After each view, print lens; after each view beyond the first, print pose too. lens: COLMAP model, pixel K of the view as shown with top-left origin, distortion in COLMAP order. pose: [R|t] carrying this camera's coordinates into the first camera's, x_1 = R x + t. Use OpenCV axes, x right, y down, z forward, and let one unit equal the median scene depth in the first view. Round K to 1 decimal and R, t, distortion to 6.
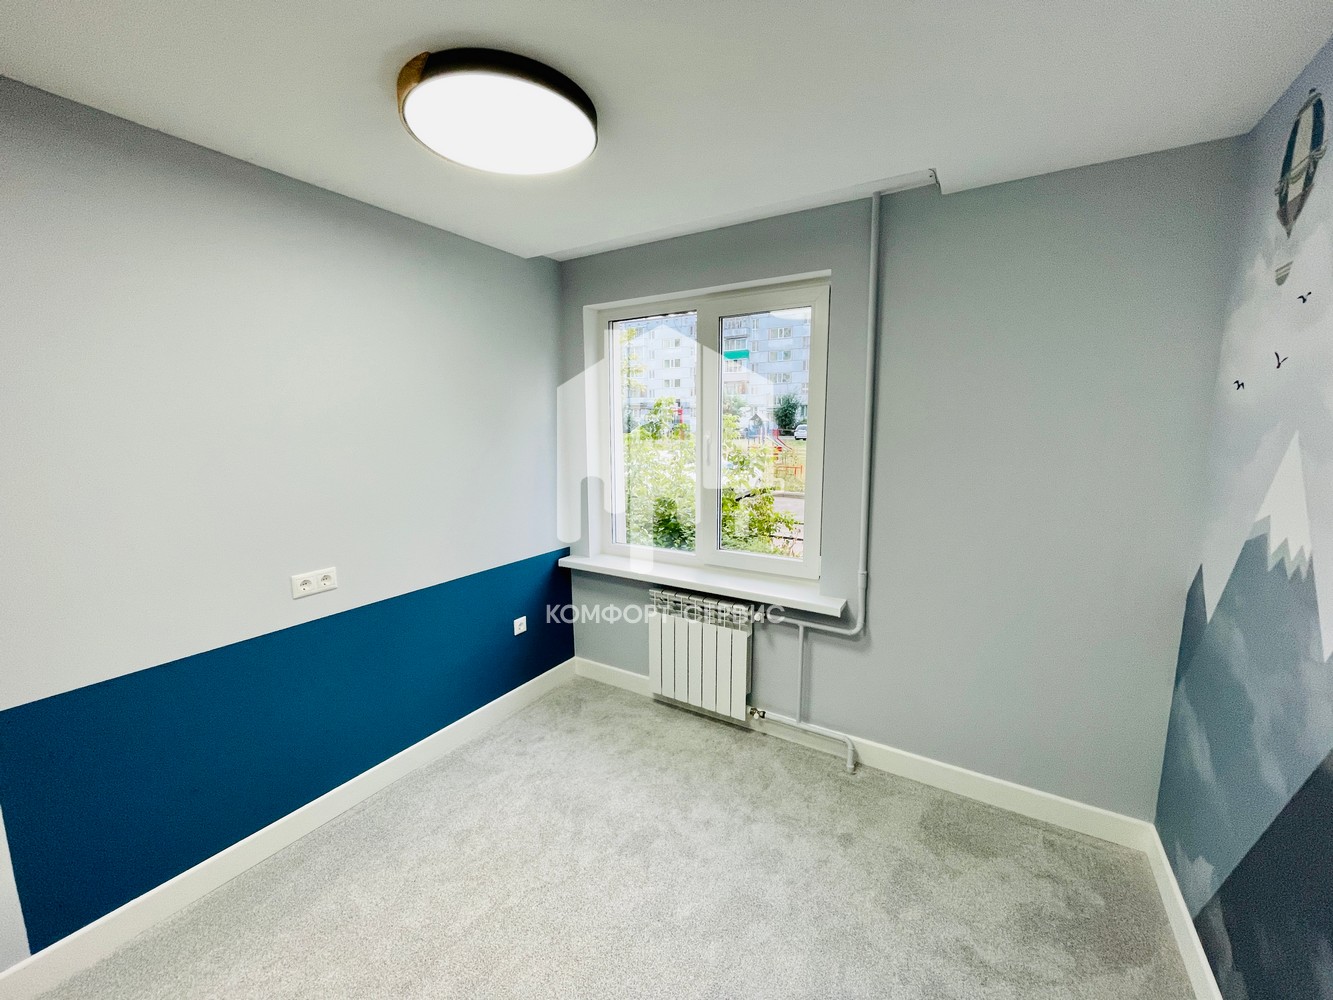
lens RADIAL K [[536.6, 0, 654.8], [0, 536.6, 498.6], [0, 0, 1]] dist [-0.005848, 0.000554]
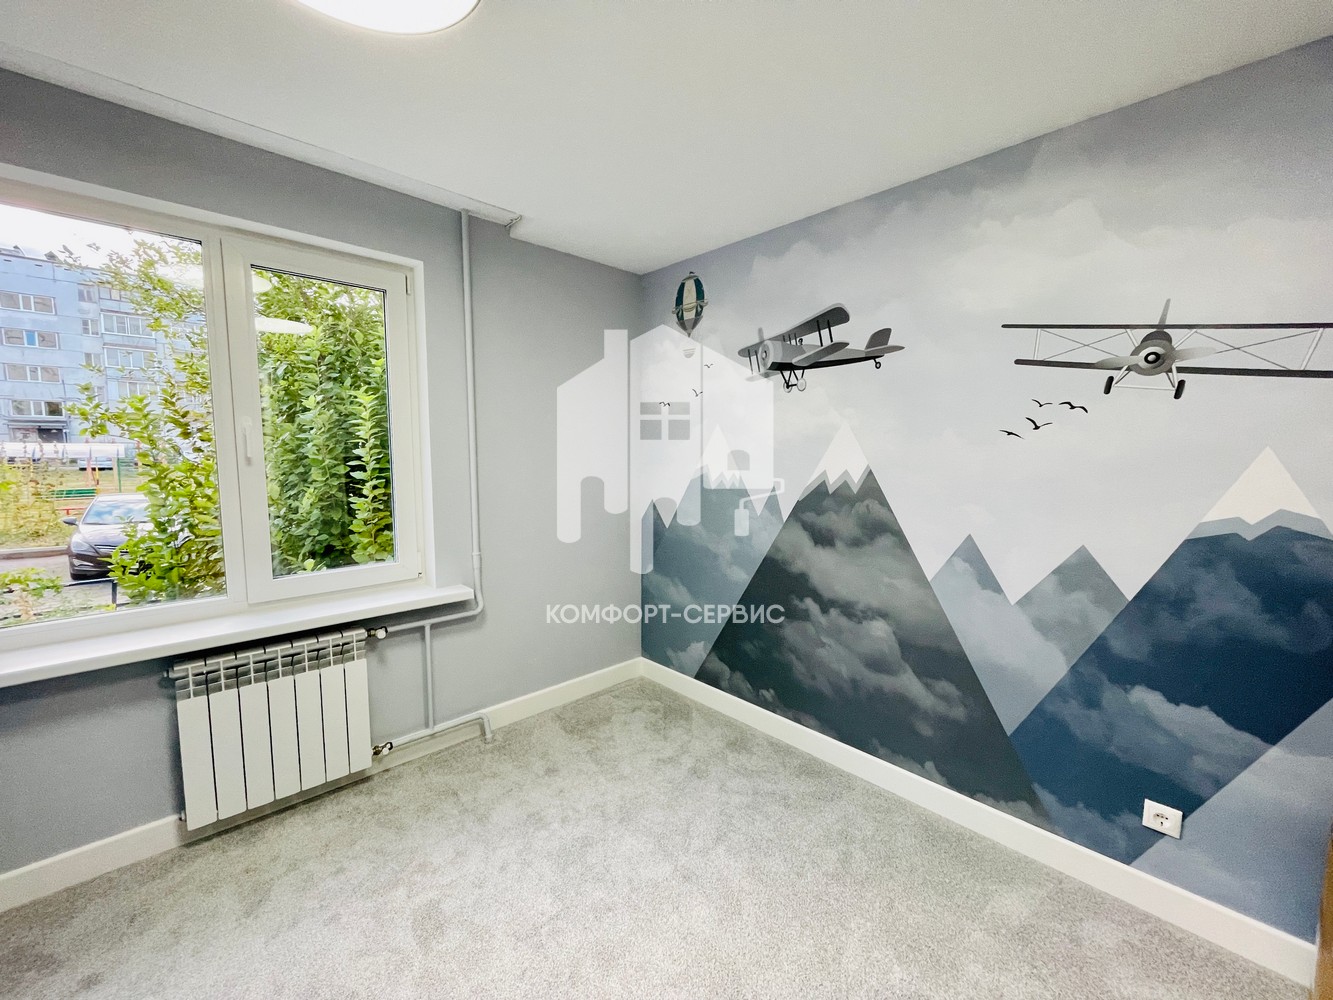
lens RADIAL K [[536.6, 0, 671.1], [0, 536.6, 496.7], [0, 0, 1]] dist [-0.005848, 0.000554]
pose [[0.245997, -0.078157, 0.966114, -0.523841], [0.127735, 0.990664, 0.047618, 0.021542], [-0.960817, 0.111693, 0.253684, 0.316384]]
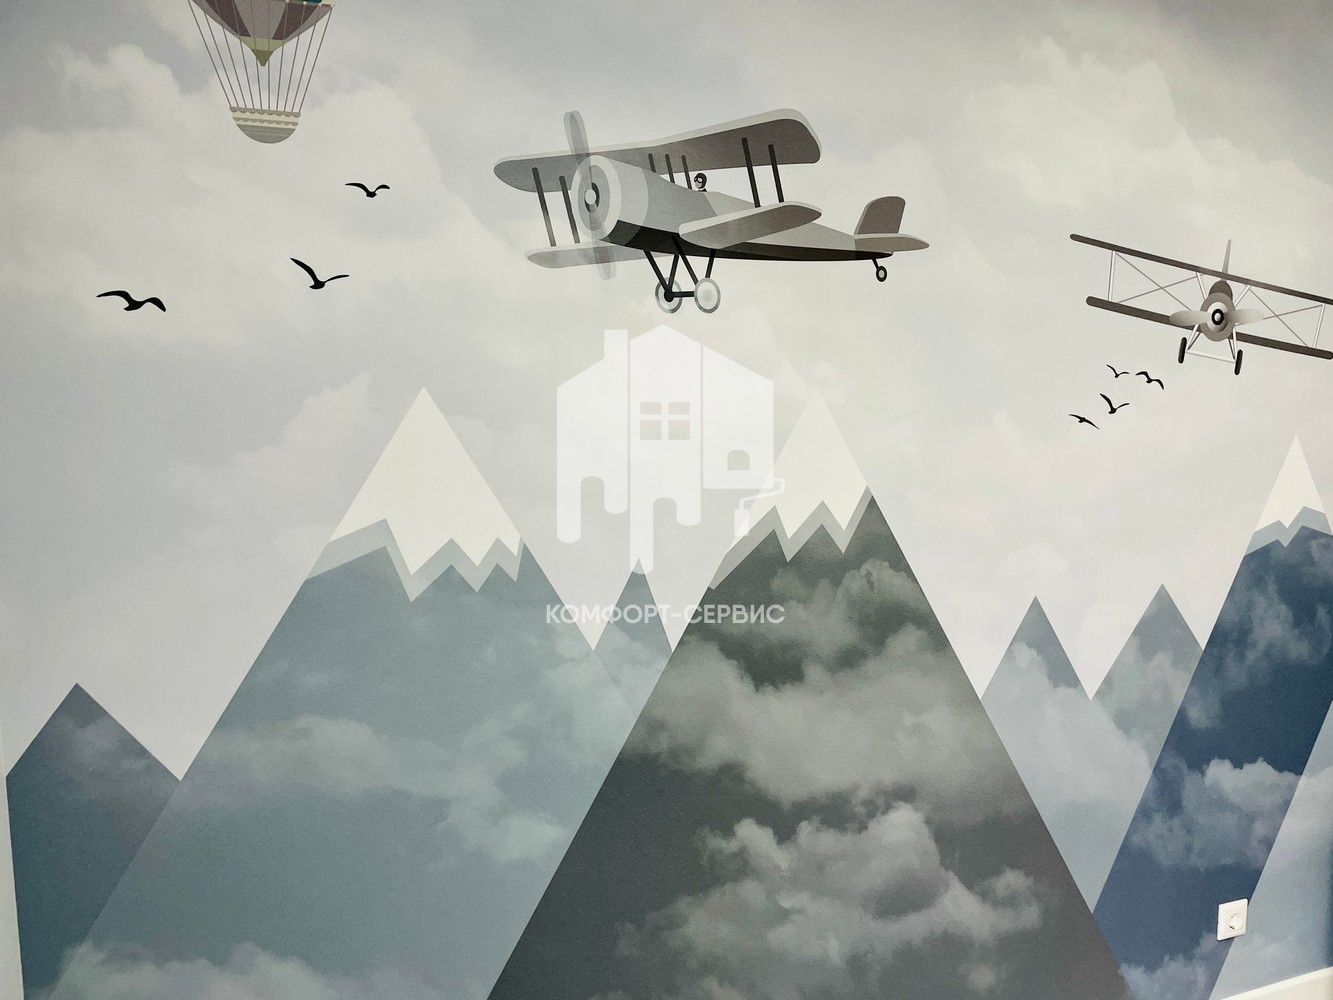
lens RADIAL K [[1007.8, 0, 662.8], [0, 1007.8, 496.6], [0, 0, 1]] dist [0.052228, -0.063924]
pose [[-0.789118, -0.043061, 0.612730, 0.070149], [0.099612, 0.975364, 0.196833, -0.107957], [-0.606111, 0.216360, -0.765388, 0.912184]]
